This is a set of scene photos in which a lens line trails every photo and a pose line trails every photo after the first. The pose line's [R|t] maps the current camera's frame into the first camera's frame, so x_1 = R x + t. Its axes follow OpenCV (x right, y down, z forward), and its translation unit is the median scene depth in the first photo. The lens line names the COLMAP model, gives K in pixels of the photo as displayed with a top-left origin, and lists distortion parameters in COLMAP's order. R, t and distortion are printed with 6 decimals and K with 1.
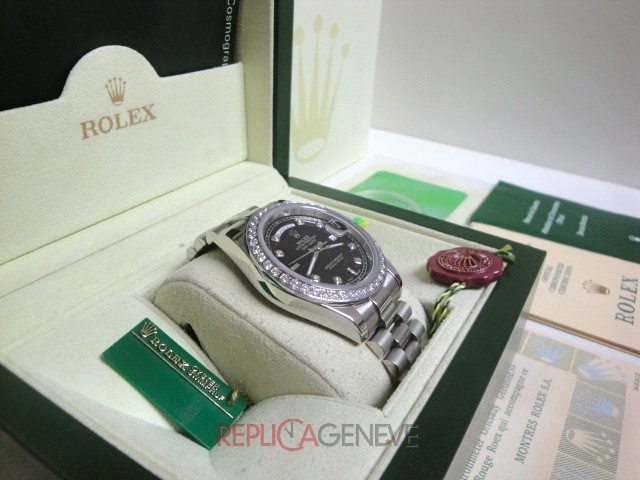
lens RADIAL K [[533.1, 0, 321.5], [0, 533.1, 236.7], [0, 0, 1]] dist [-0.156004, 0.117741]
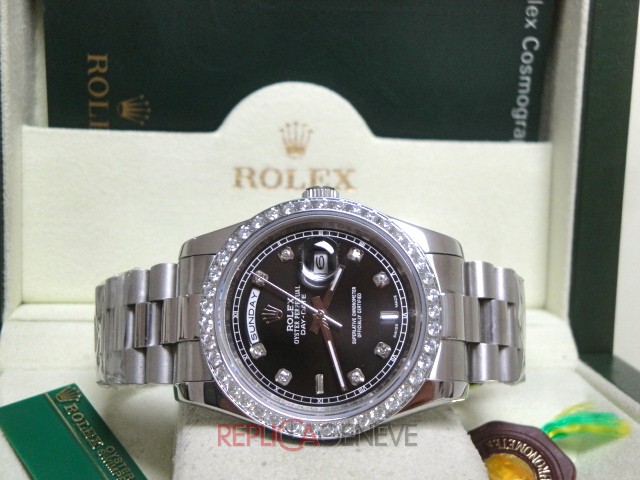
lens RADIAL K [[1013.3, 0, 323.7], [0, 1013.3, 238.1], [0, 0, 1]] dist [0.133755, 0.000000]
pose [[0.603220, 0.074131, -0.794123, 0.830921], [-0.370303, 0.907882, -0.196534, 0.131947], [0.706401, 0.412619, 0.575103, 0.216126]]
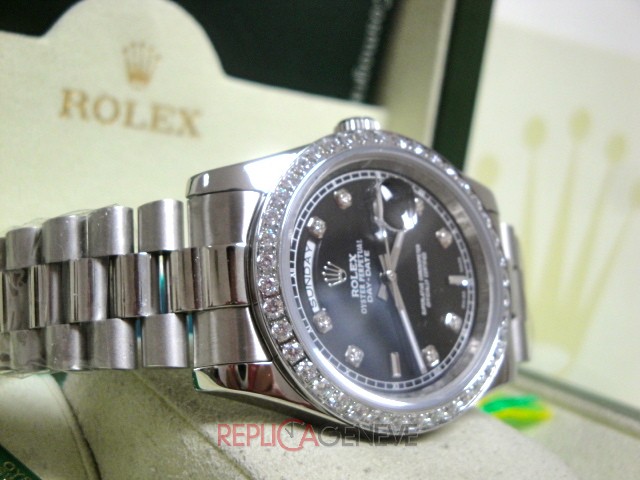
lens RADIAL K [[1013.3, 0, 320.9], [0, 1013.3, 236.6], [0, 0, 1]] dist [0.133755, 0.000000]
pose [[0.922467, 0.123488, -0.365795, 0.263394], [-0.267006, 0.888404, -0.373425, 0.288303], [0.278861, 0.442141, 0.852495, 0.118814]]
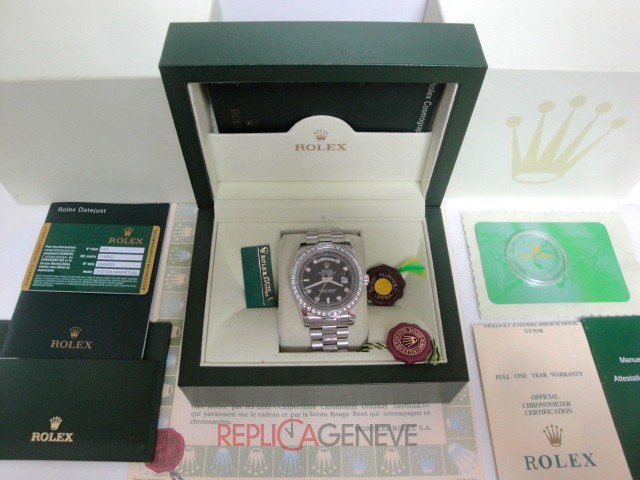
lens RADIAL K [[533.1, 0, 305.2], [0, 533.1, 239.4], [0, 0, 1]] dist [-0.156004, 0.117741]
pose [[0.526076, 0.687499, -0.500589, 0.742354], [-0.370618, 0.715126, 0.592652, -1.086179], [0.765432, -0.126253, 0.631010, -0.255563]]
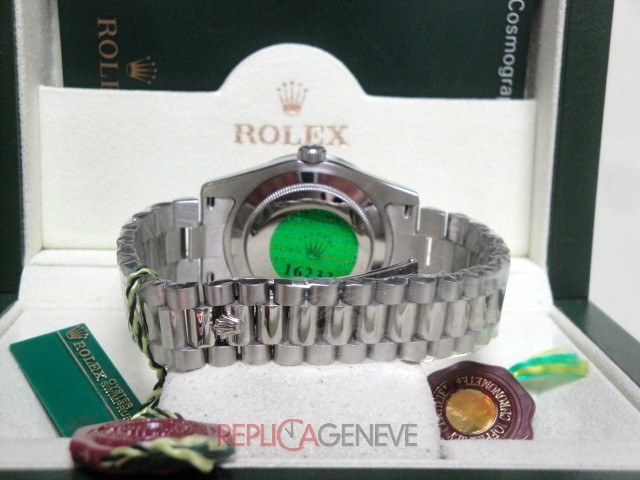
lens RADIAL K [[1013.3, 0, 321.3], [0, 1013.3, 236.7], [0, 0, 1]] dist [0.133755, 0.000000]
pose [[0.558009, 0.122596, -0.820729, 0.970692], [-0.382378, 0.915758, -0.123186, 0.100353], [0.736487, 0.382567, 0.557879, 0.213640]]
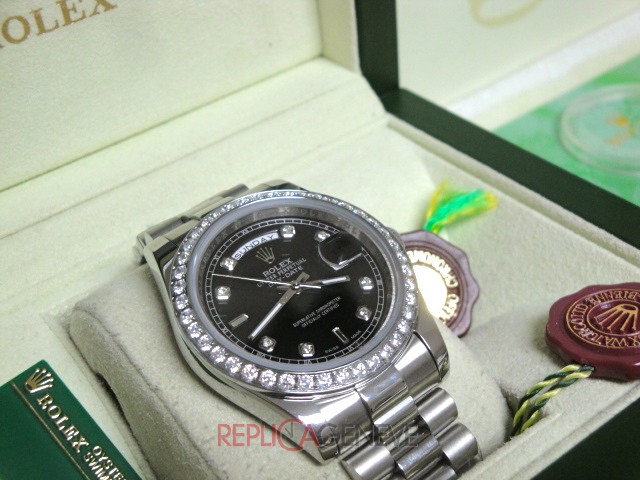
lens RADIAL K [[1013.3, 0, 327.0], [0, 1013.3, 248.5], [0, 0, 1]] dist [0.133755, 0.000000]
pose [[0.926409, 0.112907, -0.359192, 0.378111], [-0.046397, 0.980942, 0.188682, -0.206849], [0.373650, -0.158131, 0.913991, -0.008949]]
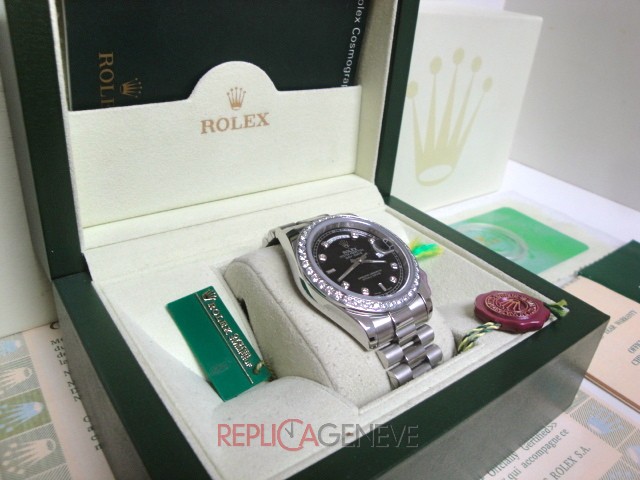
lens RADIAL K [[533.1, 0, 318.9], [0, 533.1, 236.4], [0, 0, 1]] dist [-0.156004, 0.117741]
pose [[0.928890, 0.198558, -0.312630, 0.226669], [-0.205252, 0.978639, 0.011707, -0.020560], [0.308276, 0.053293, 0.949803, -0.087517]]
